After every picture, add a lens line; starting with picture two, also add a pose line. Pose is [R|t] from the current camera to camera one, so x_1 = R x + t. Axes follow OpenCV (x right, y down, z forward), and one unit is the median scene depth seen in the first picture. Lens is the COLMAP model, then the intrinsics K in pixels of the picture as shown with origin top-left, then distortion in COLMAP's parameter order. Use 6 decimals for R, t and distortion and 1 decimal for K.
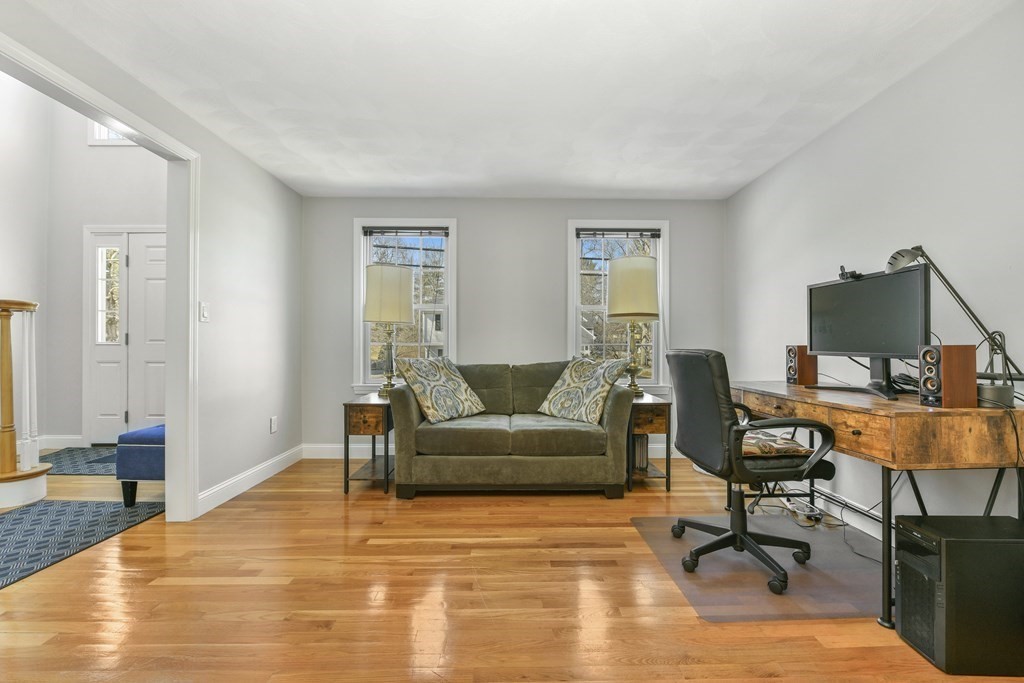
lens RADIAL K [[406.2, 0, 515.7], [0, 406.2, 343.6], [0, 0, 1]] dist [-0.008564, -0.000233]
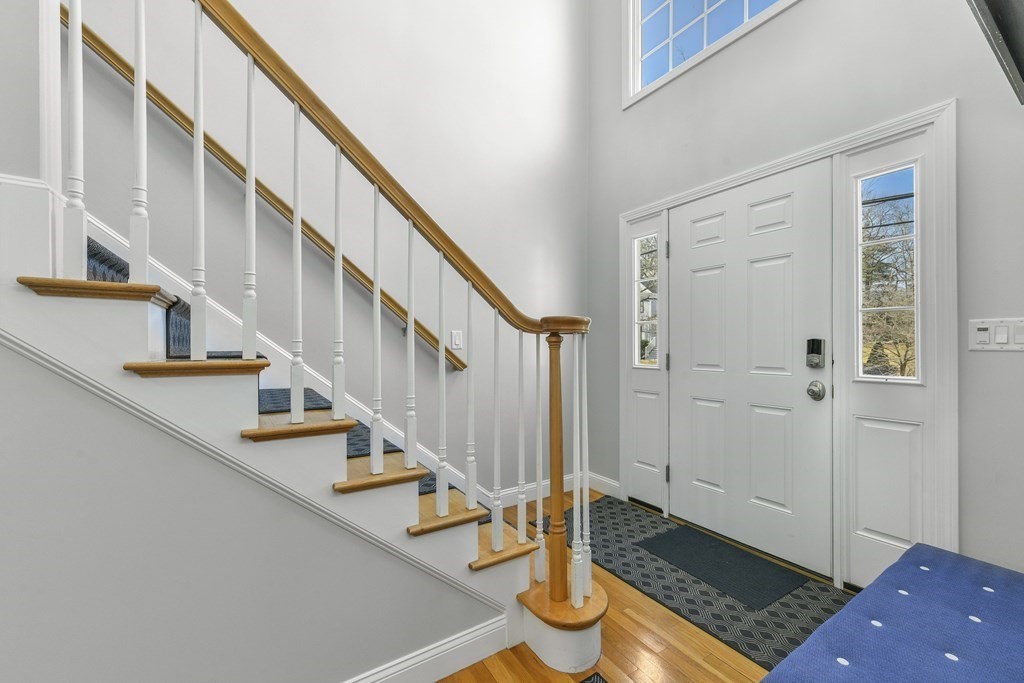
lens RADIAL K [[406.2, 0, 515.7], [0, 406.2, 343.6], [0, 0, 1]] dist [-0.008564, -0.000233]
pose [[0.530648, -0.002683, -0.847588, -0.522051], [0.005815, 0.999983, 0.000475, -0.045994], [0.847572, -0.005181, 0.530655, 0.414936]]
